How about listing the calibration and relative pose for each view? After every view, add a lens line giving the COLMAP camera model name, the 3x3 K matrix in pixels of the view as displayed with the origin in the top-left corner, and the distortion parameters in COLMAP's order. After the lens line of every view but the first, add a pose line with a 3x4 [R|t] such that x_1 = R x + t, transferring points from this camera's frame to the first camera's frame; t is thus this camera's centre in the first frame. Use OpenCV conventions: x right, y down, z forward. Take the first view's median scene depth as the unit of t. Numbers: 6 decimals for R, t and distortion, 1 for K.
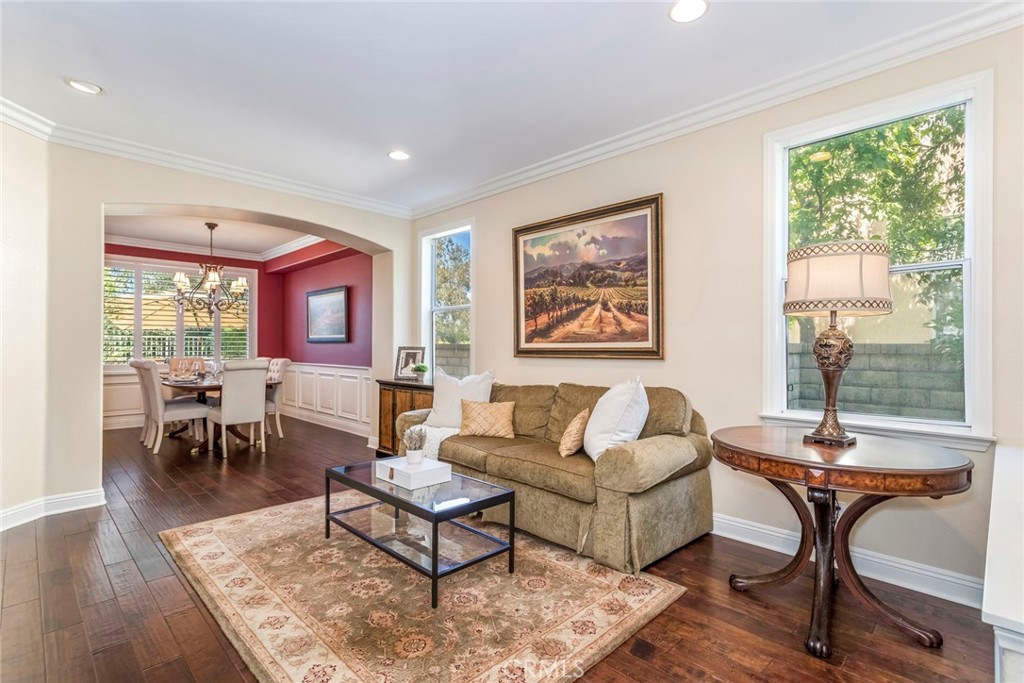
lens RADIAL K [[485.1, 0, 513.6], [0, 485.1, 344.3], [0, 0, 1]] dist [-0.010370, 0.011018]
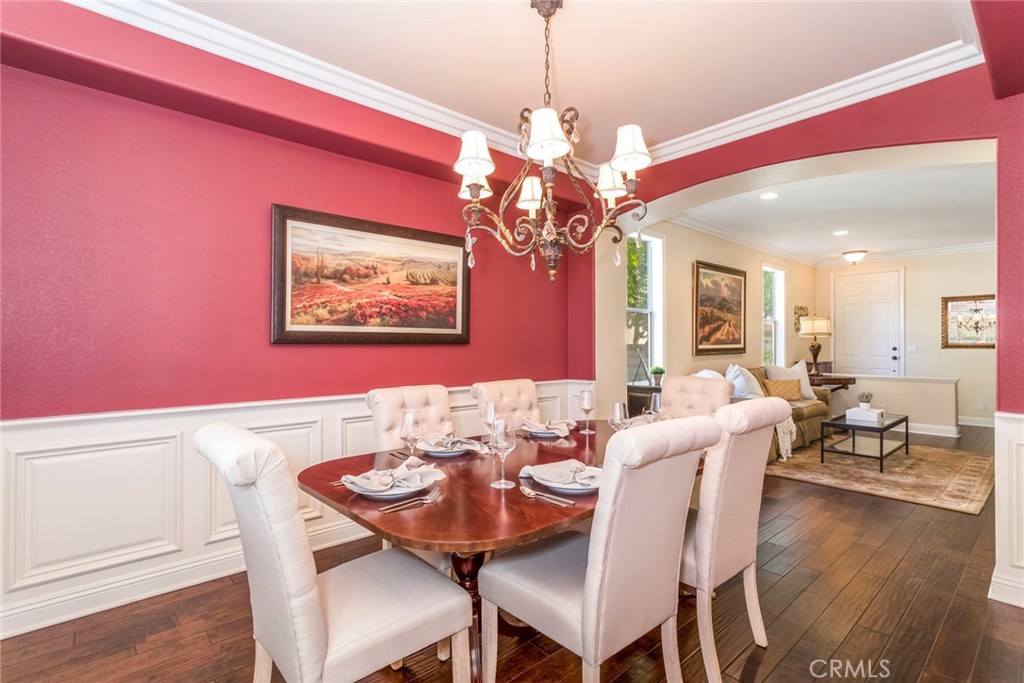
lens RADIAL K [[485.1, 0, 514.2], [0, 485.1, 345.7], [0, 0, 1]] dist [-0.010370, 0.011018]
pose [[0.049264, -0.004860, 0.998774, -1.507236], [0.000994, 0.999988, 0.004817, -0.008398], [-0.998785, 0.000756, 0.049268, 1.581841]]
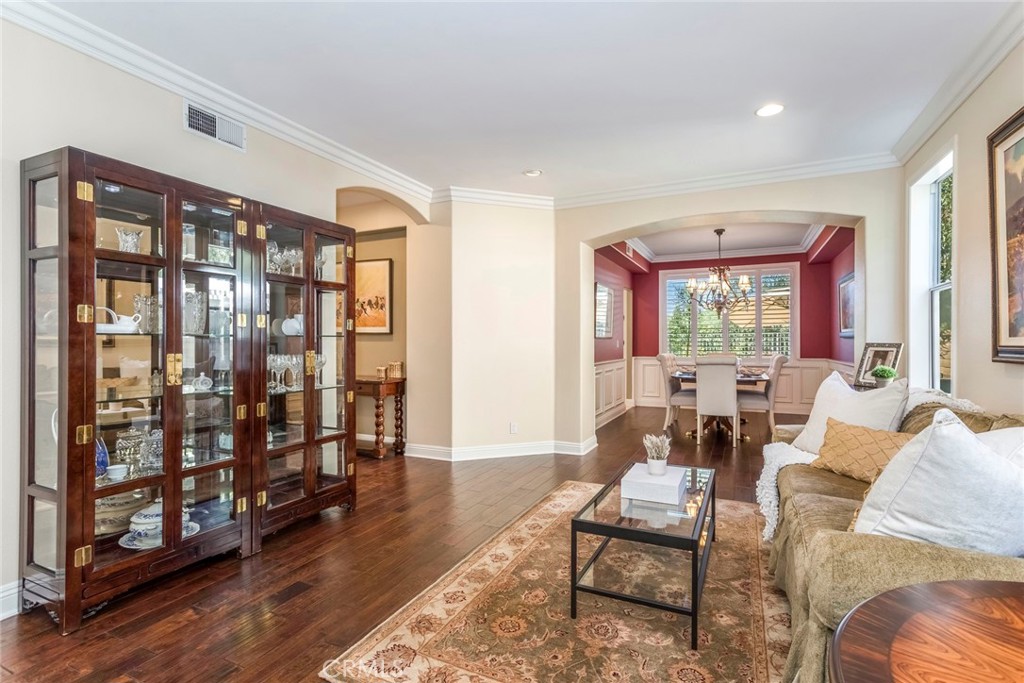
lens RADIAL K [[485.1, 0, 515.6], [0, 485.1, 337.7], [0, 0, 1]] dist [-0.010370, 0.011018]
pose [[0.339892, -0.010128, -0.940410, 0.380596], [0.006968, 0.999942, -0.008251, -0.000828], [0.940439, -0.003749, 0.339943, 0.309026]]
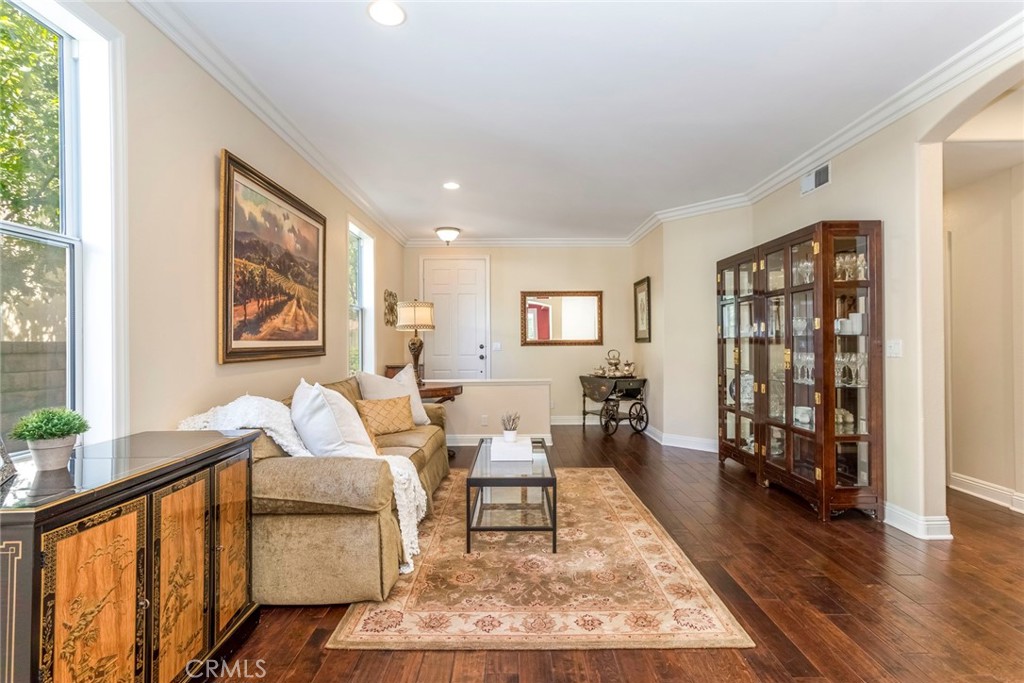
lens RADIAL K [[485.1, 0, 509.5], [0, 485.1, 341.7], [0, 0, 1]] dist [-0.010370, 0.011018]
pose [[-0.708613, 0.003890, 0.705587, -0.737334], [0.003550, 0.999992, -0.001948, 0.001478], [-0.705589, 0.001125, -0.708621, 1.292250]]
